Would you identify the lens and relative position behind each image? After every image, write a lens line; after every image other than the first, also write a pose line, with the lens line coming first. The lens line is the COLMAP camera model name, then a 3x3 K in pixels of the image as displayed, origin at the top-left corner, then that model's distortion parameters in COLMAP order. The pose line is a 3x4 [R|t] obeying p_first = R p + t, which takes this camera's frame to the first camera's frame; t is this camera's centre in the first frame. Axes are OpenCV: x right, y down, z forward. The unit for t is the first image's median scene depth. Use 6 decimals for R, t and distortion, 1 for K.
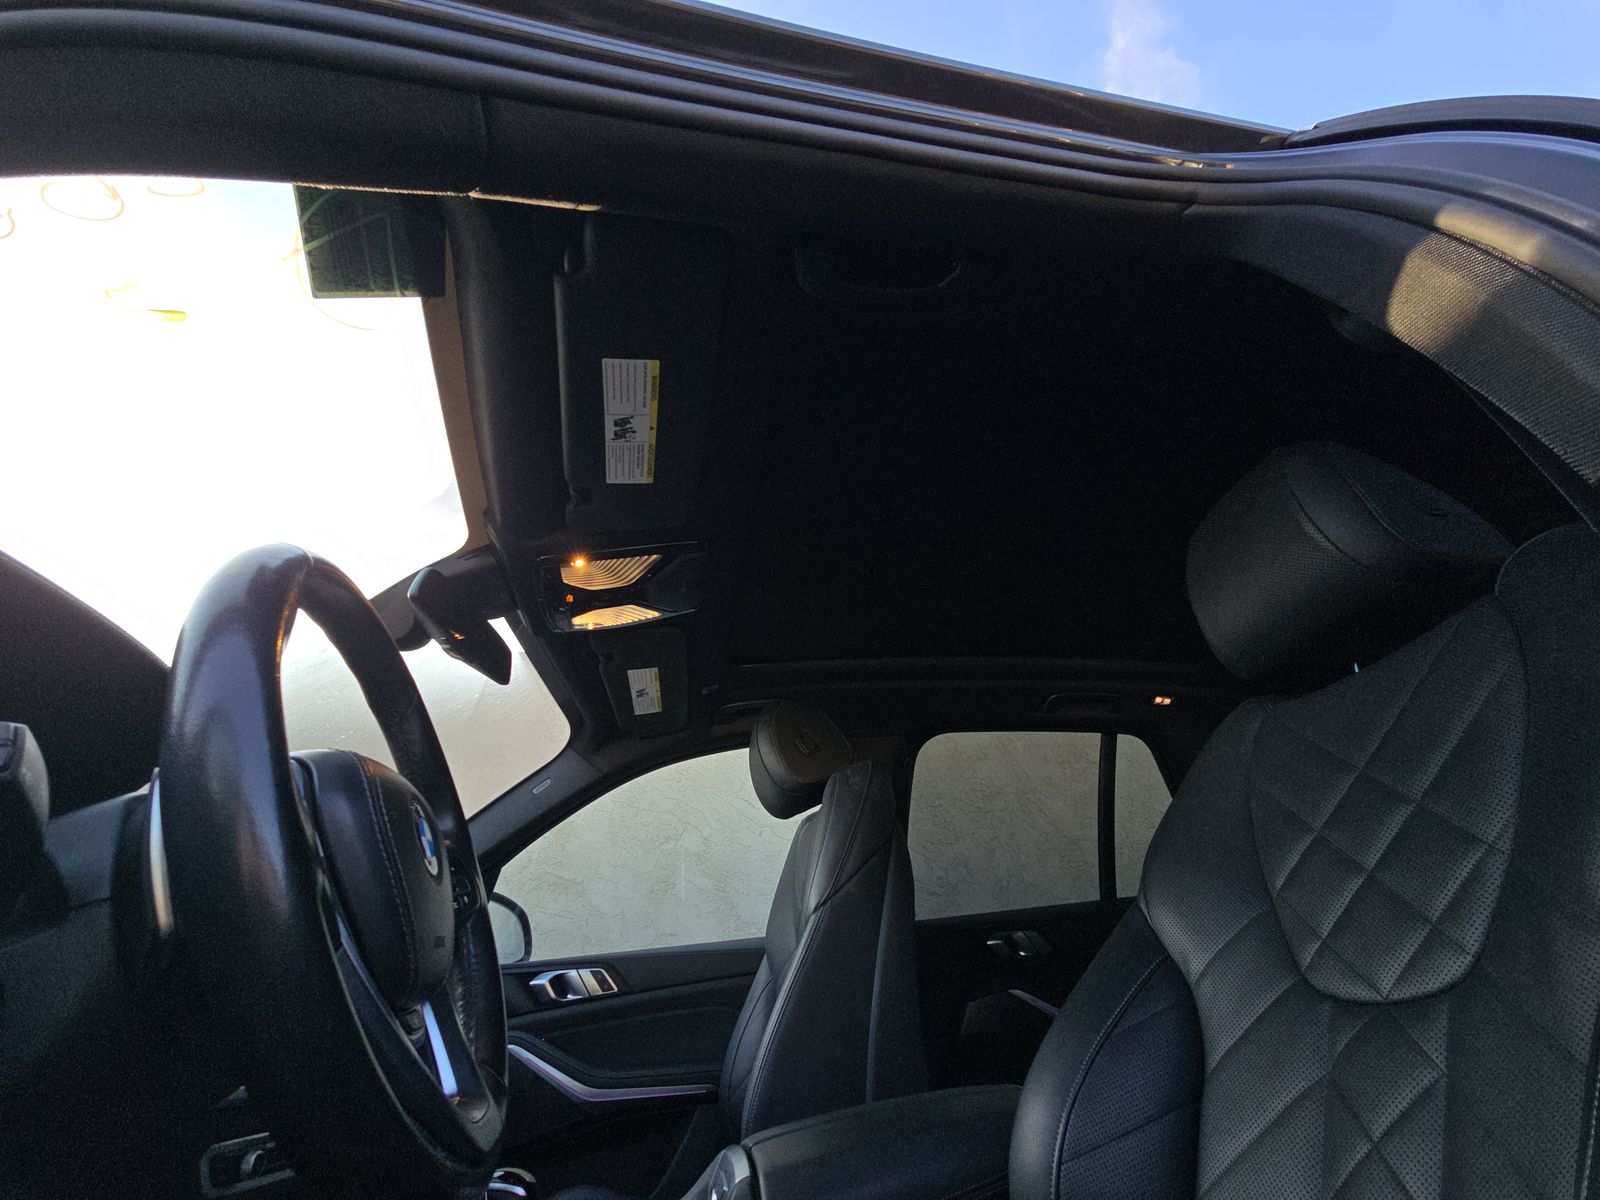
lens RADIAL K [[646.5, 0, 788.3], [0, 646.5, 593.4], [0, 0, 1]] dist [-0.003146, -0.000089]
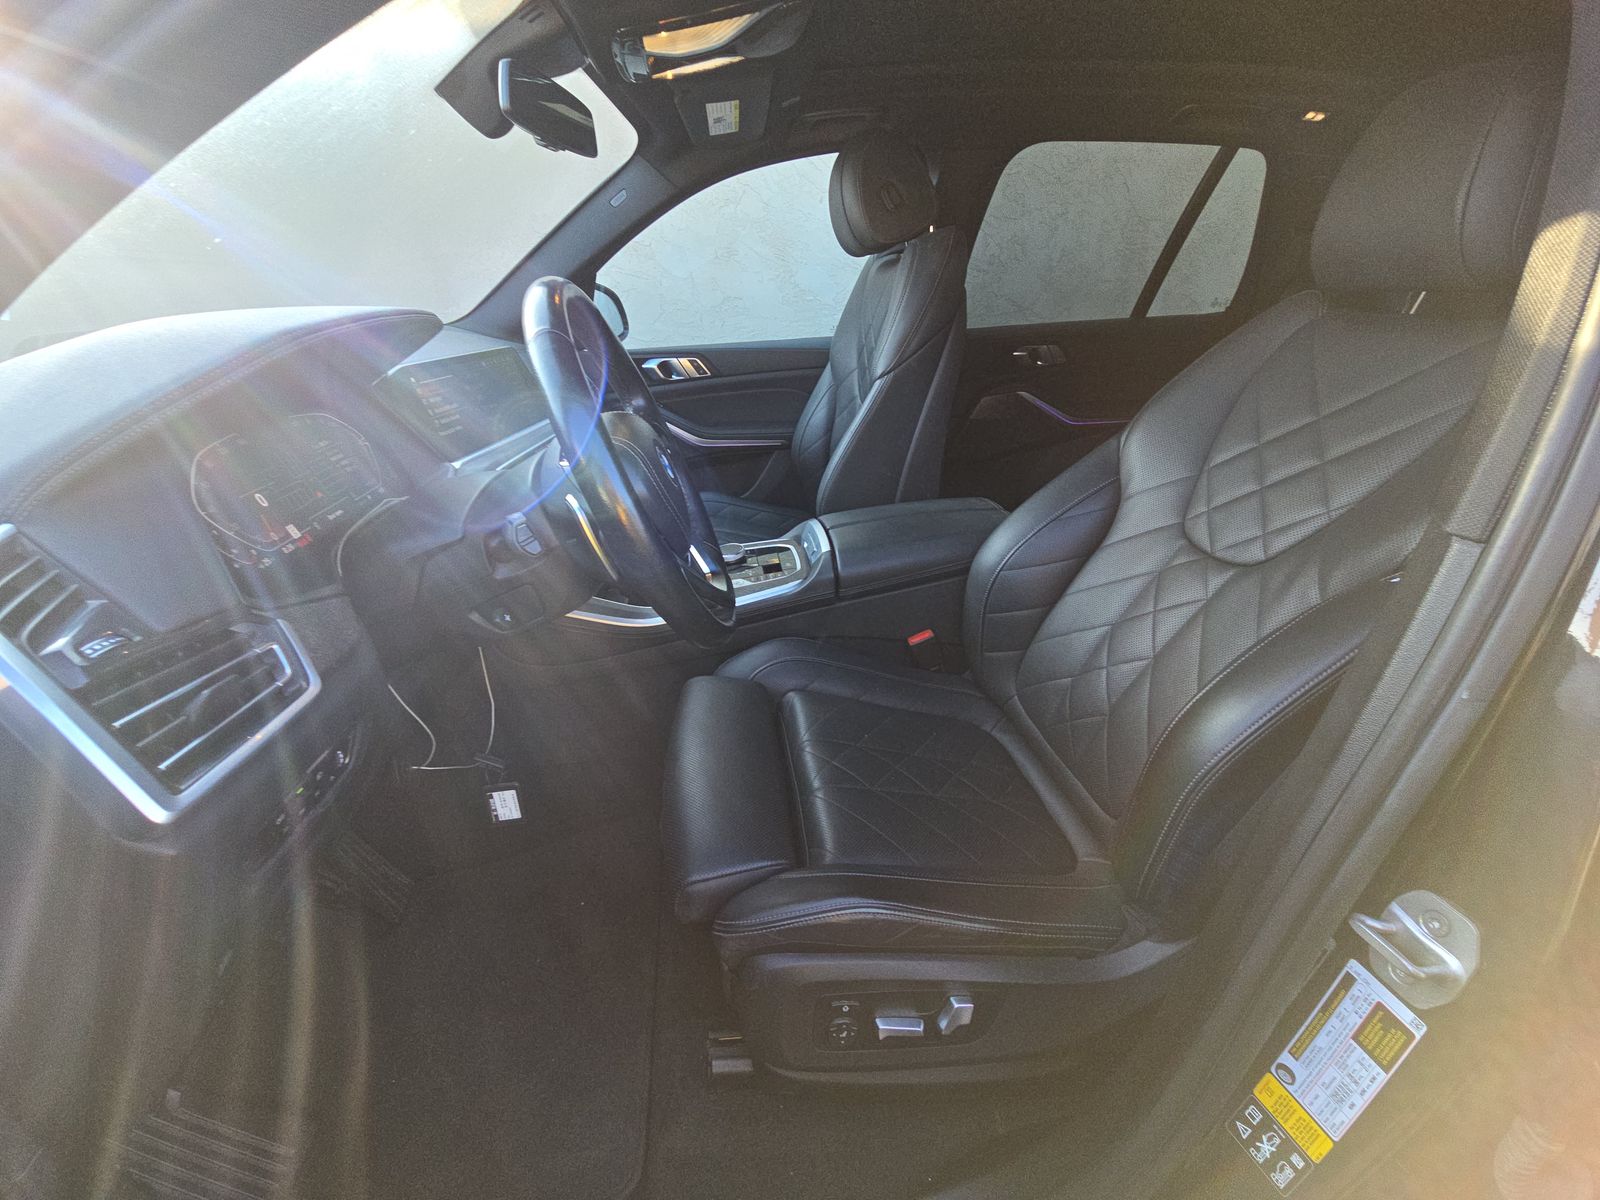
lens RADIAL K [[646.5, 0, 791.9], [0, 646.5, 593.4], [0, 0, 1]] dist [-0.003146, -0.000089]
pose [[0.996933, 0.077739, -0.008966, -0.060554], [-0.033868, 0.531904, 0.846127, -0.244519], [0.070546, -0.843229, 0.532906, -0.034483]]
